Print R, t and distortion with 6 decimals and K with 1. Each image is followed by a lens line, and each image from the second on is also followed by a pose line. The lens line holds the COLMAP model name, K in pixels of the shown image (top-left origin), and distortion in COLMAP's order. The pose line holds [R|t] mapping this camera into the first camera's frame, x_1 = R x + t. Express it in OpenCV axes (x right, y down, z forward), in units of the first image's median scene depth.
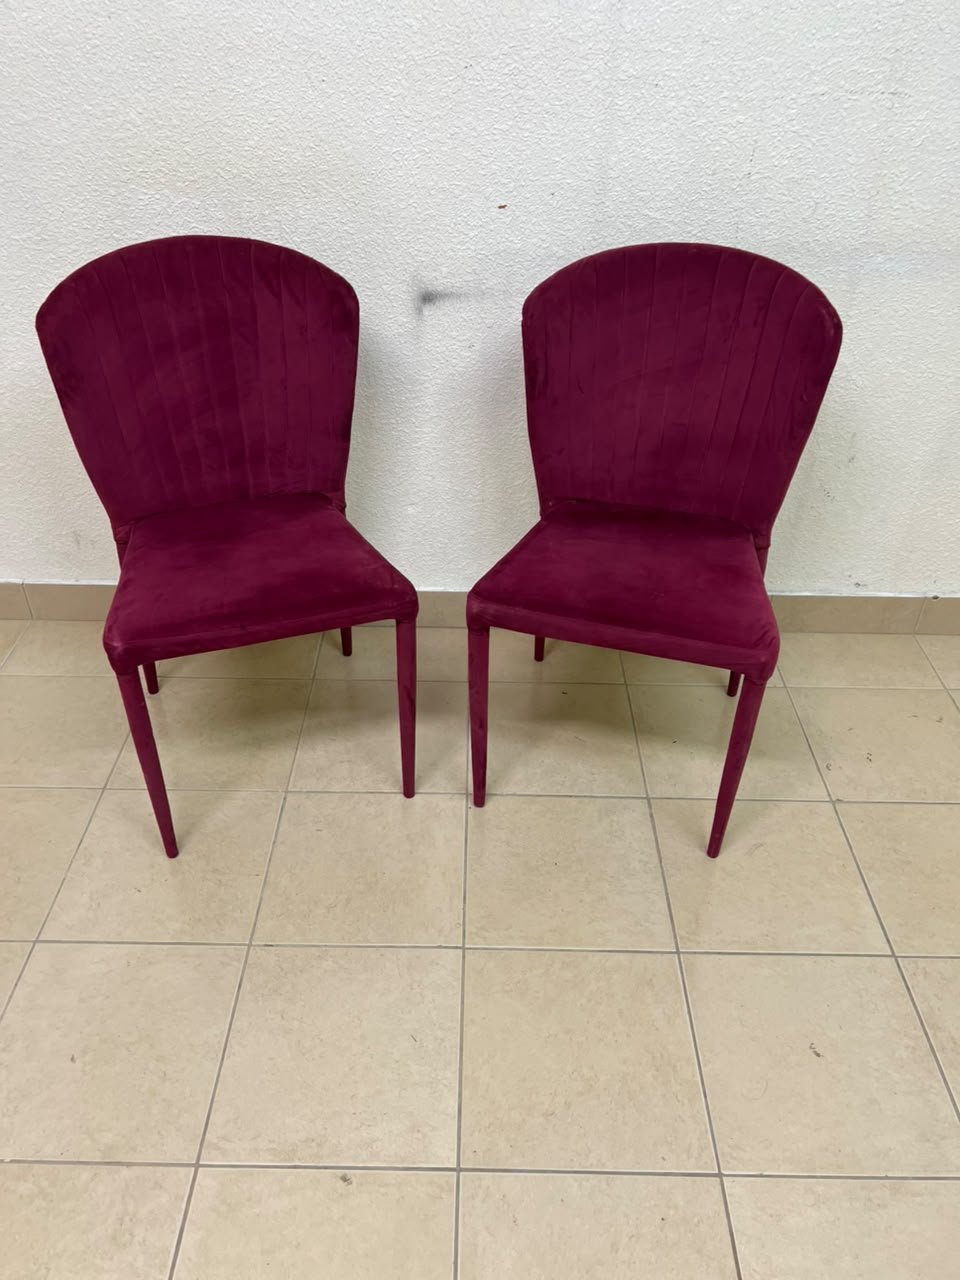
lens RADIAL K [[955.2, 0, 472.0], [0, 955.2, 639.3], [0, 0, 1]] dist [0.039102, -0.046596]
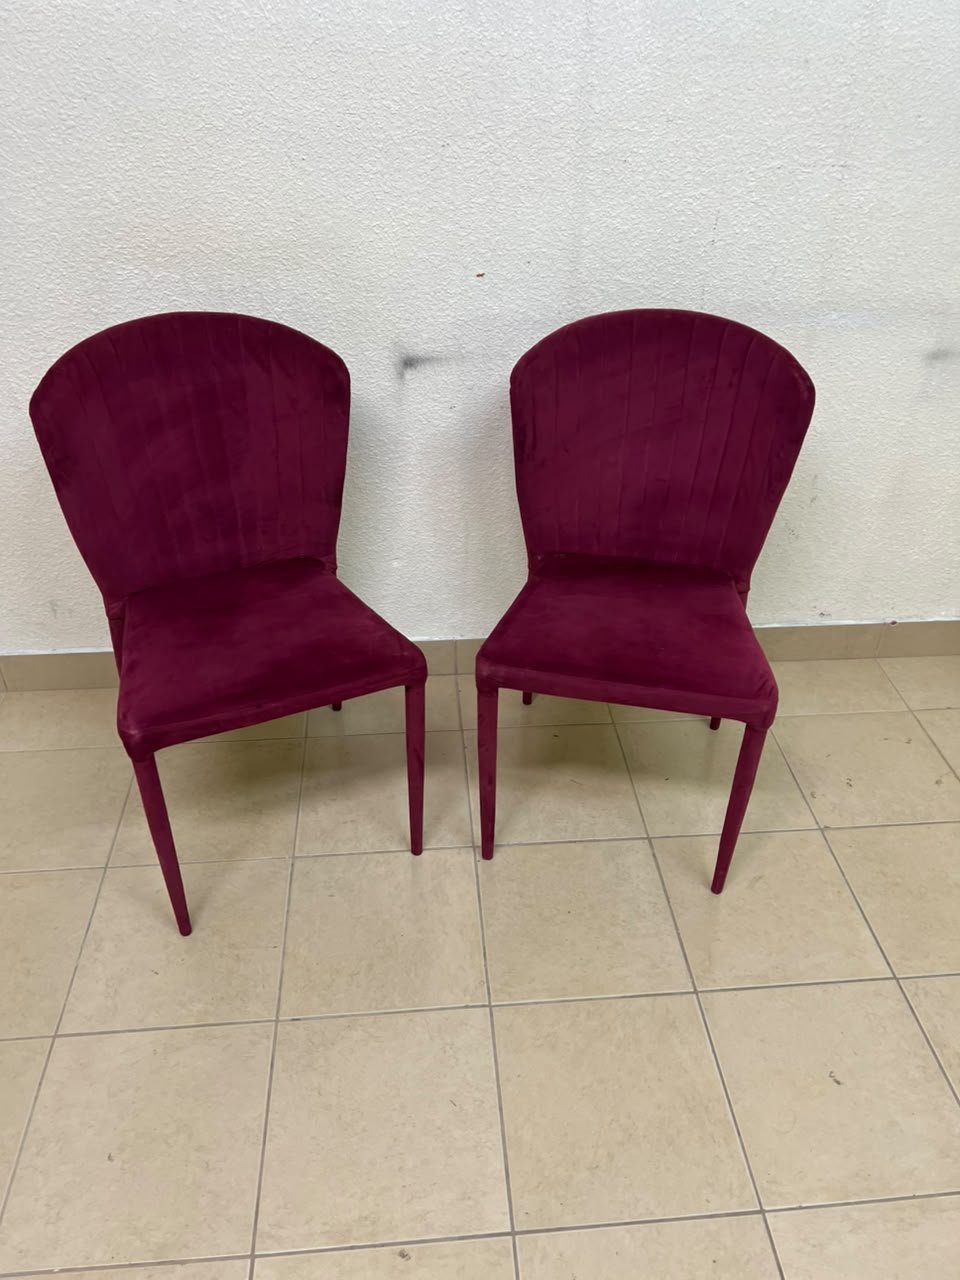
lens RADIAL K [[955.2, 0, 489.1], [0, 955.2, 633.4], [0, 0, 1]] dist [0.039102, -0.046596]
pose [[0.994746, -0.052234, 0.088041, -0.074332], [0.053722, 0.998449, -0.014611, -0.053991], [-0.087141, 0.019264, 0.996010, -0.020659]]
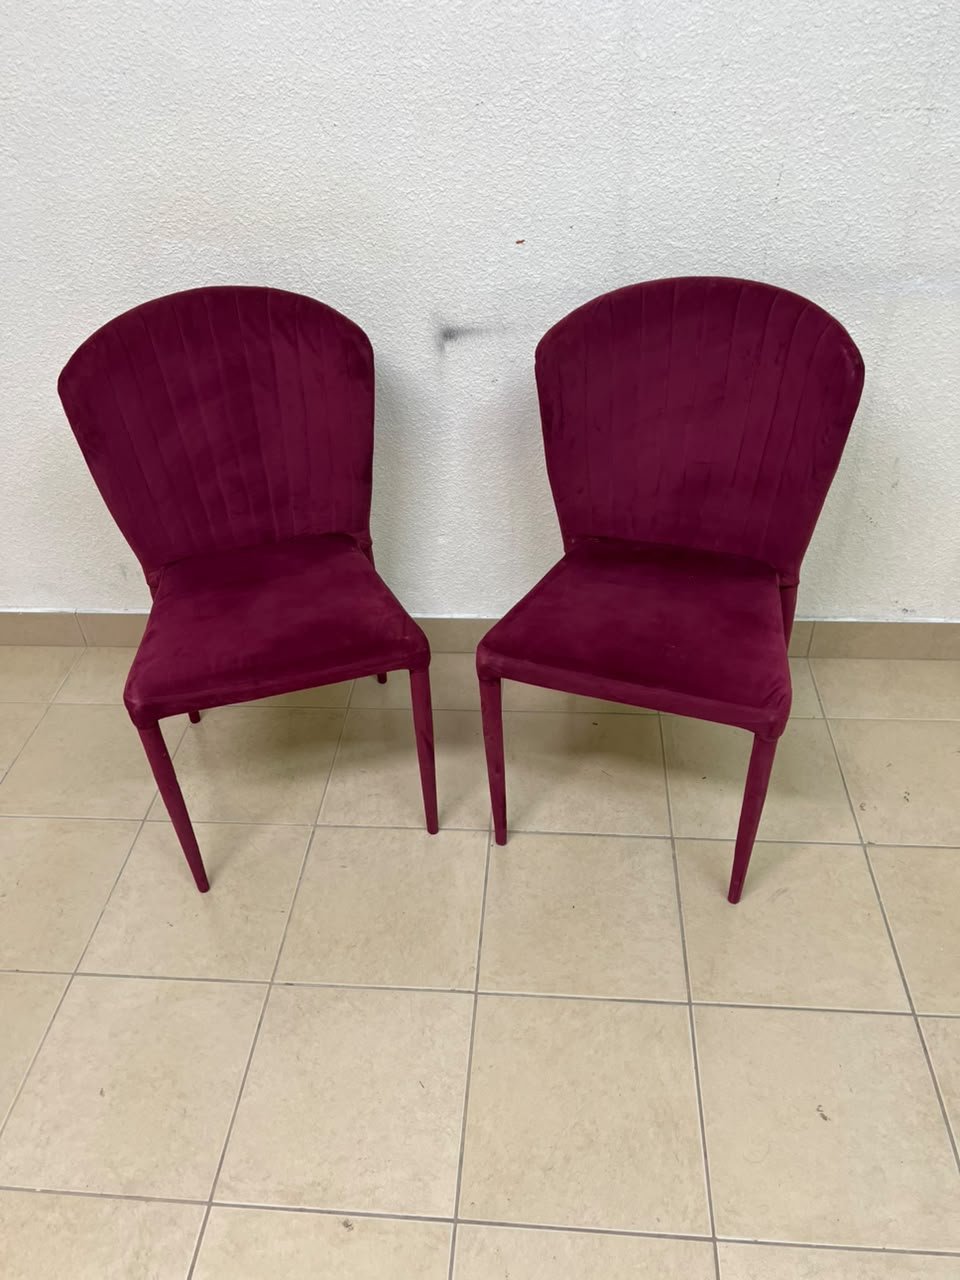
lens RADIAL K [[955.2, 0, 473.8], [0, 955.2, 650.8], [0, 0, 1]] dist [0.039102, -0.046596]
pose [[0.995985, -0.001694, -0.089505, 0.076051], [0.005438, 0.999120, 0.041598, -0.078389], [0.089355, -0.041918, 0.995117, 0.000922]]
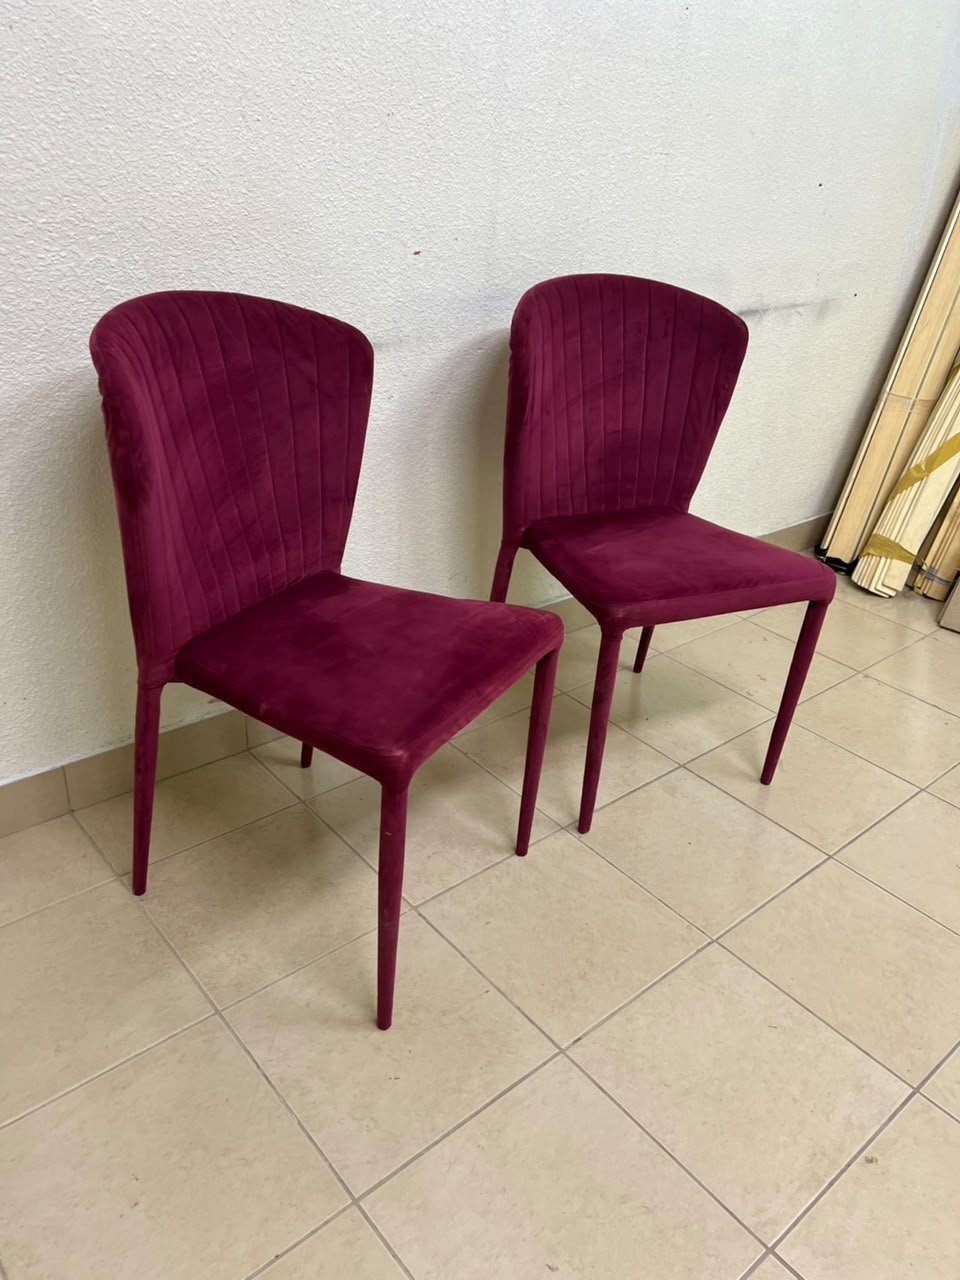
lens RADIAL K [[955.2, 0, 483.7], [0, 955.2, 635.9], [0, 0, 1]] dist [0.039102, -0.046596]
pose [[0.750454, -0.270199, 0.603168, -0.667111], [0.336685, 0.941613, 0.002911, -0.057567], [-0.568737, 0.200893, 0.797609, 0.257713]]
